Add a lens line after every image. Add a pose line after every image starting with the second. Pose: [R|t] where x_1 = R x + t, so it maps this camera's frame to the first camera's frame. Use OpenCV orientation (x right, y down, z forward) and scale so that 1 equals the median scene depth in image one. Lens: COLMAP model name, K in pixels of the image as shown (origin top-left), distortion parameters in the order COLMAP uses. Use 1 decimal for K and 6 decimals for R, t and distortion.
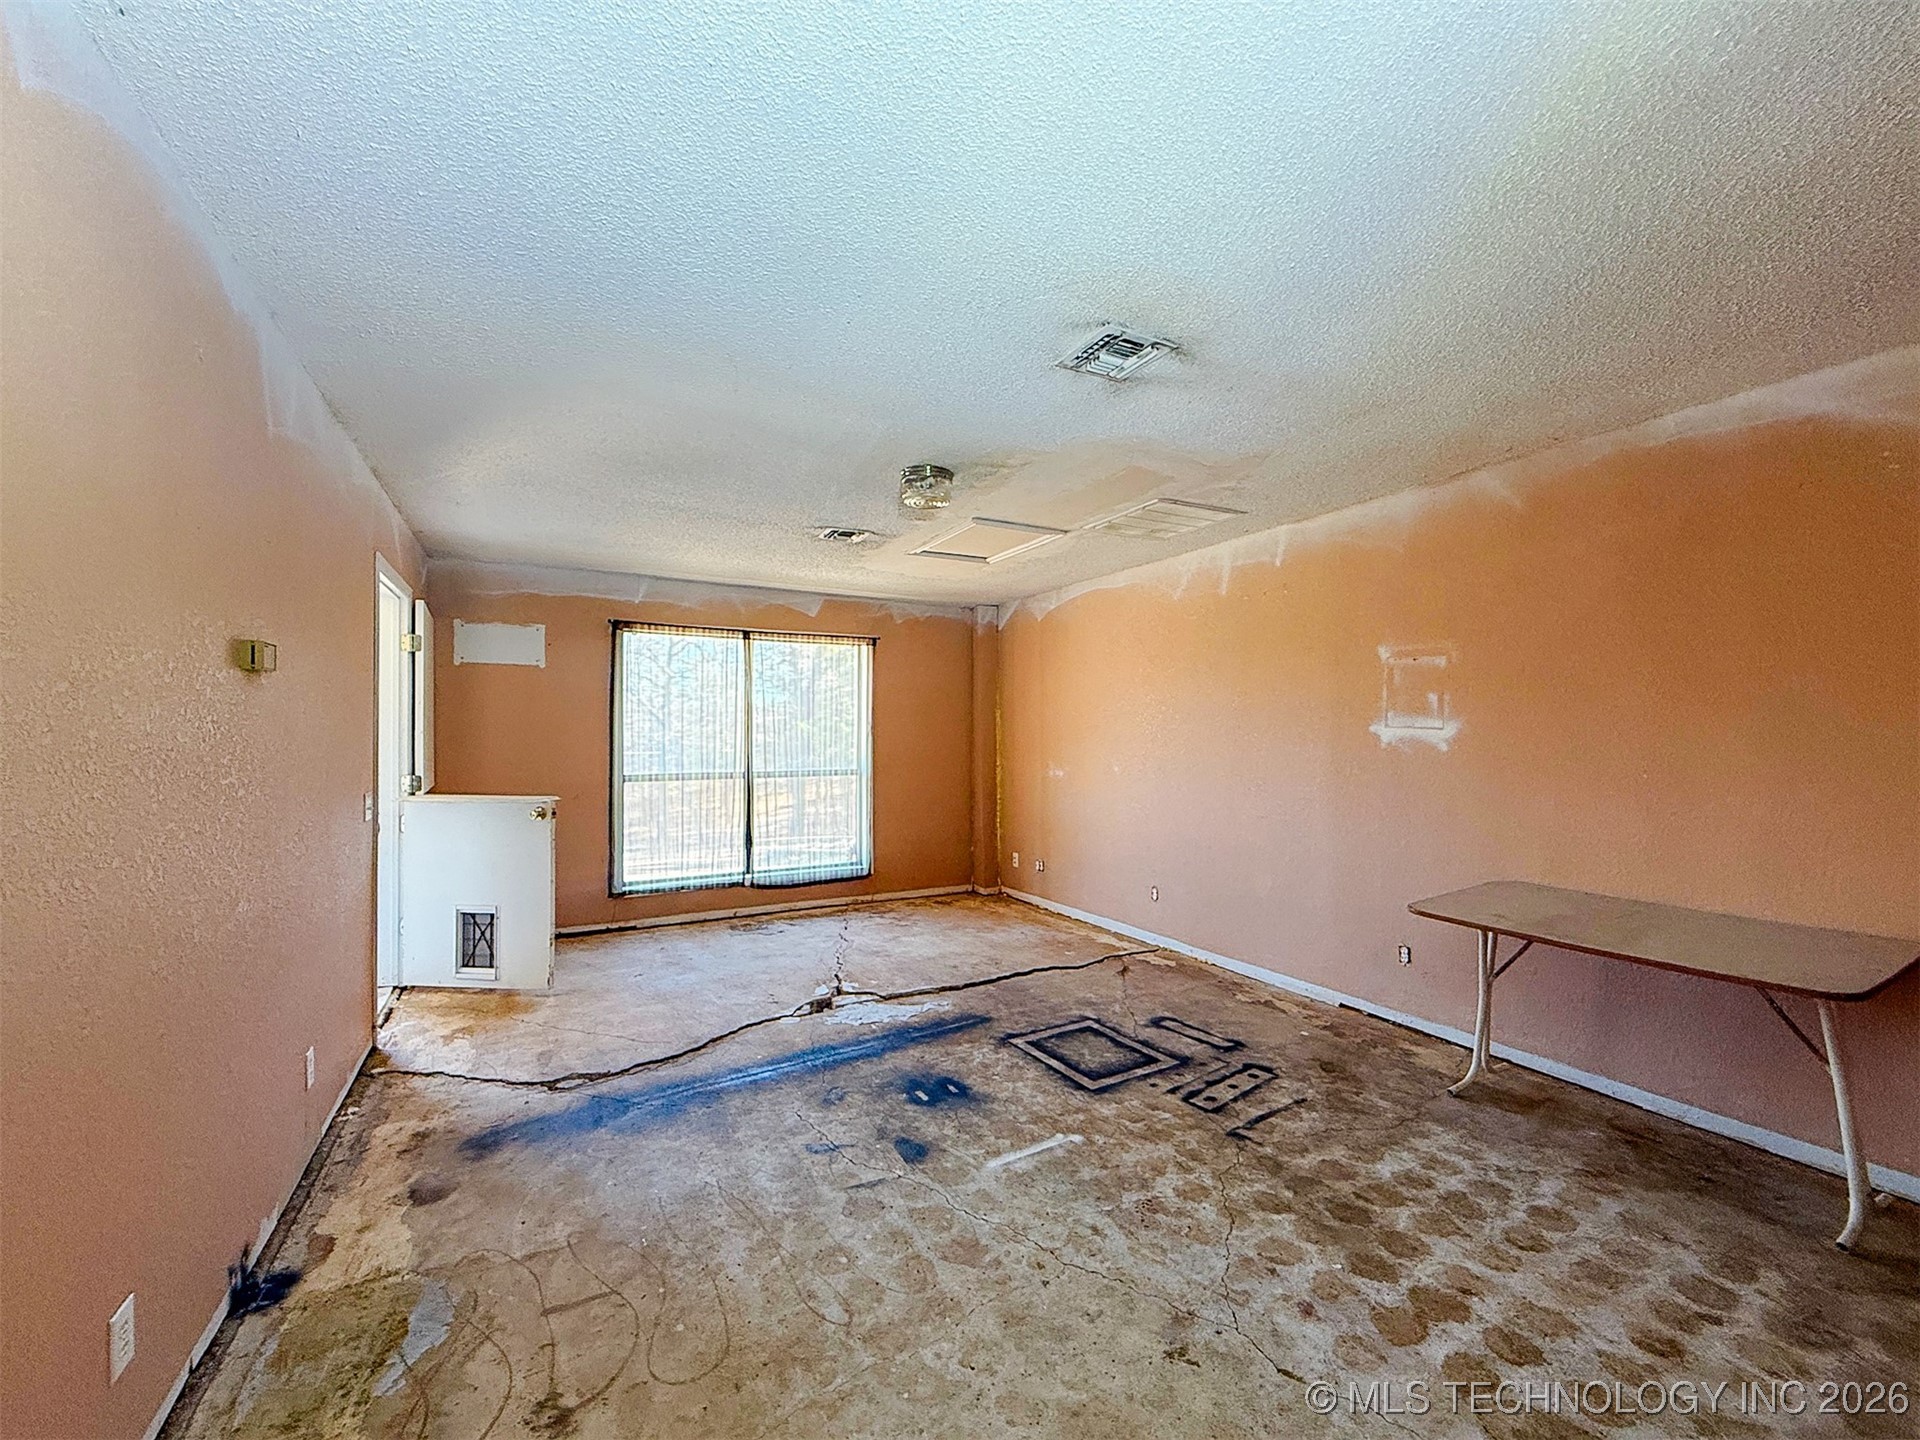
lens RADIAL K [[758.8, 0, 950.7], [0, 758.8, 722.3], [0, 0, 1]] dist [0.001043, 0.000149]
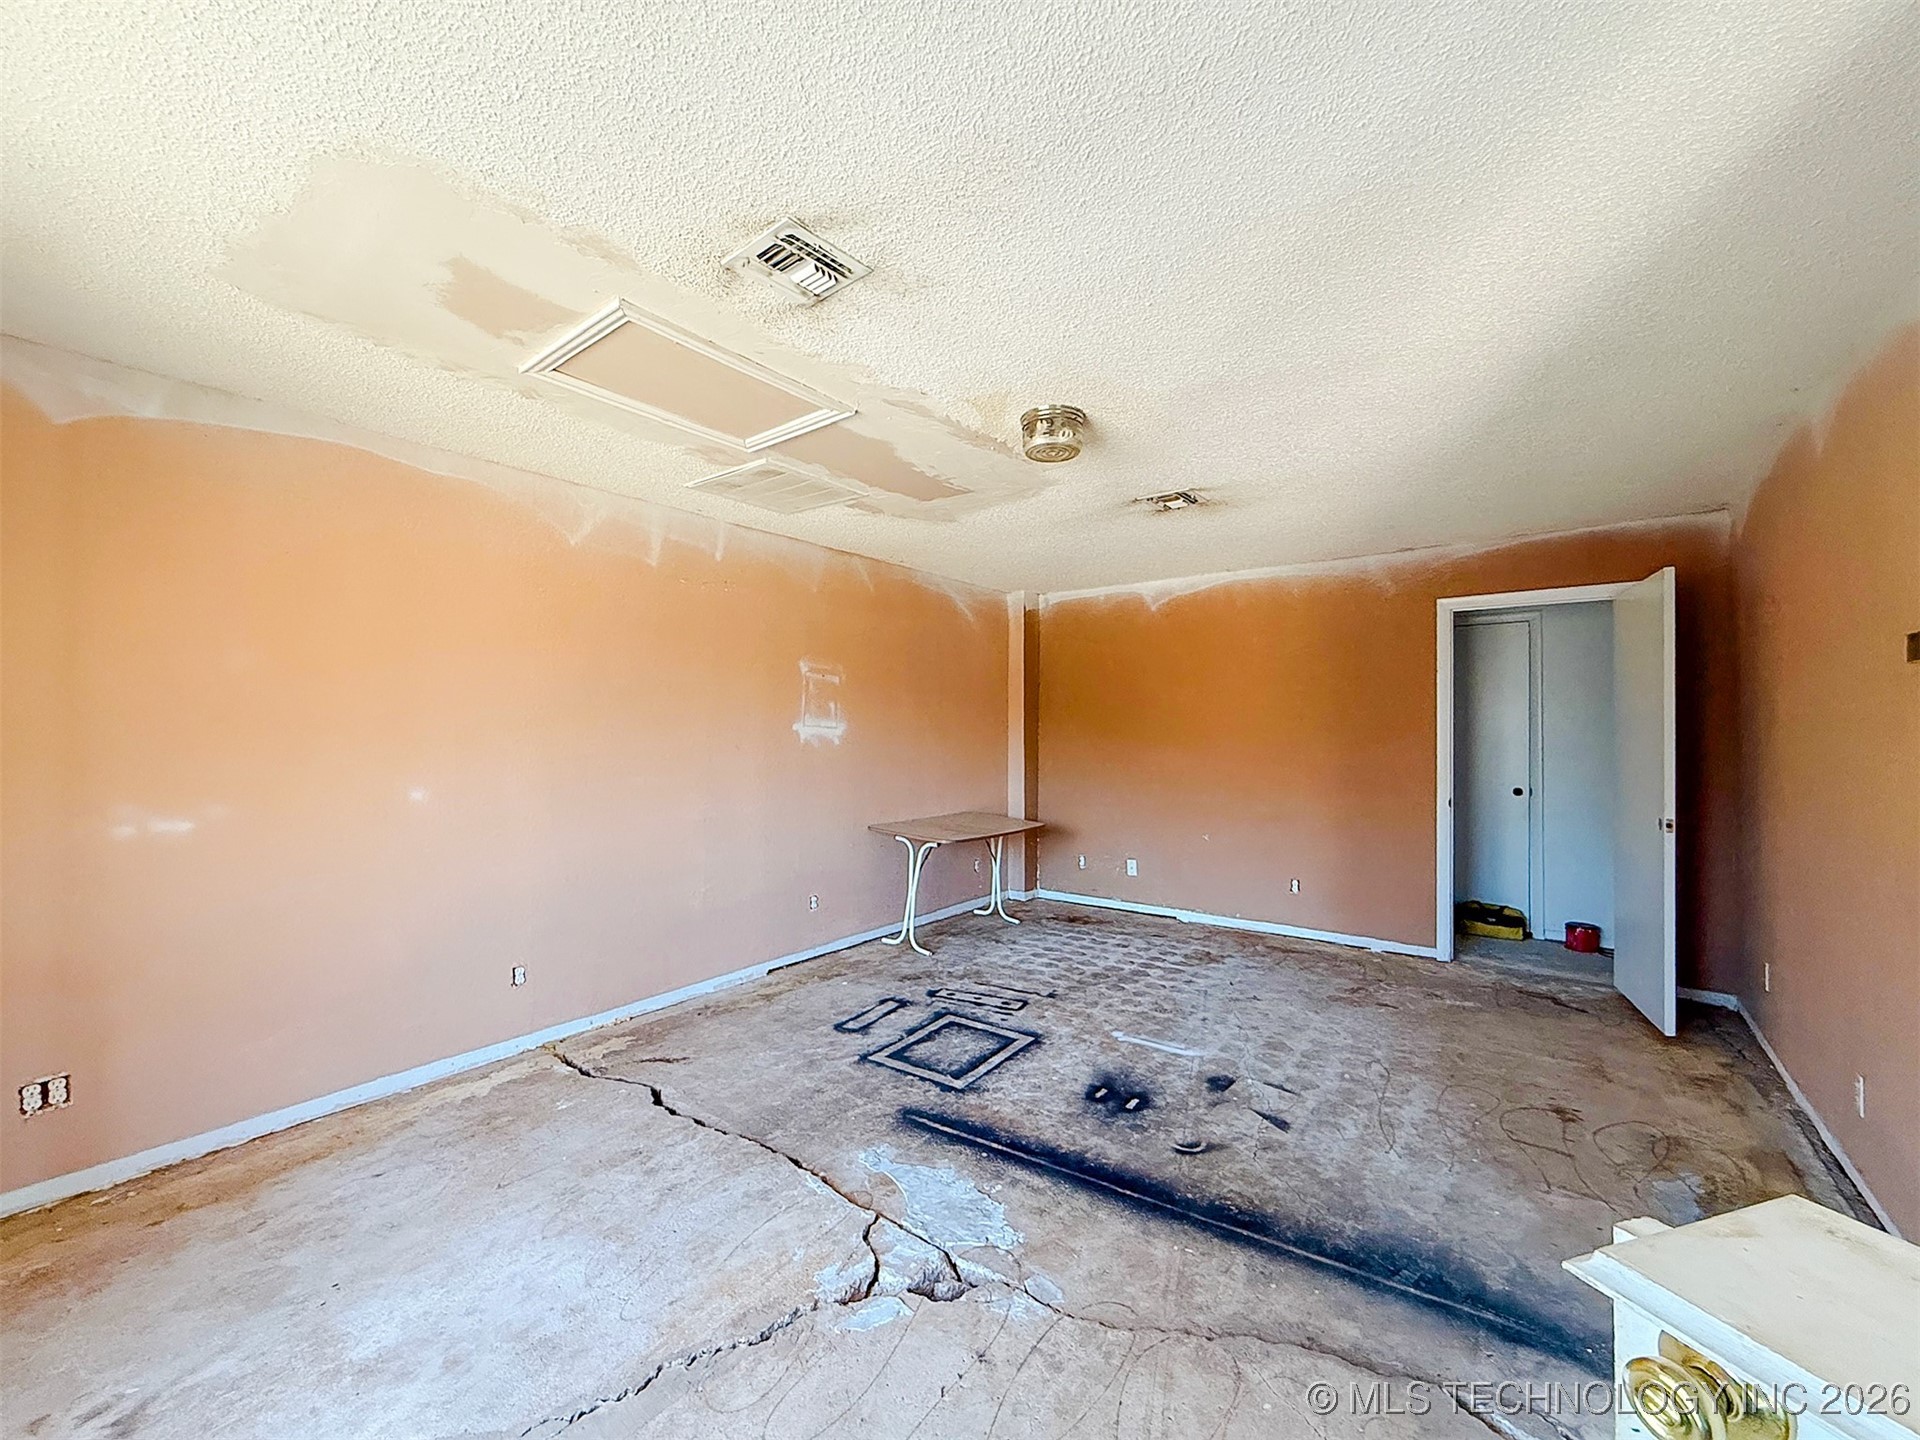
lens RADIAL K [[758.8, 0, 950.7], [0, 758.8, 722.3], [0, 0, 1]] dist [0.001043, 0.000149]
pose [[-0.402378, 0.012840, 0.915384, -0.790904], [-0.013118, 0.999718, -0.019790, 0.024879], [-0.915380, -0.019971, -0.402096, 1.519781]]
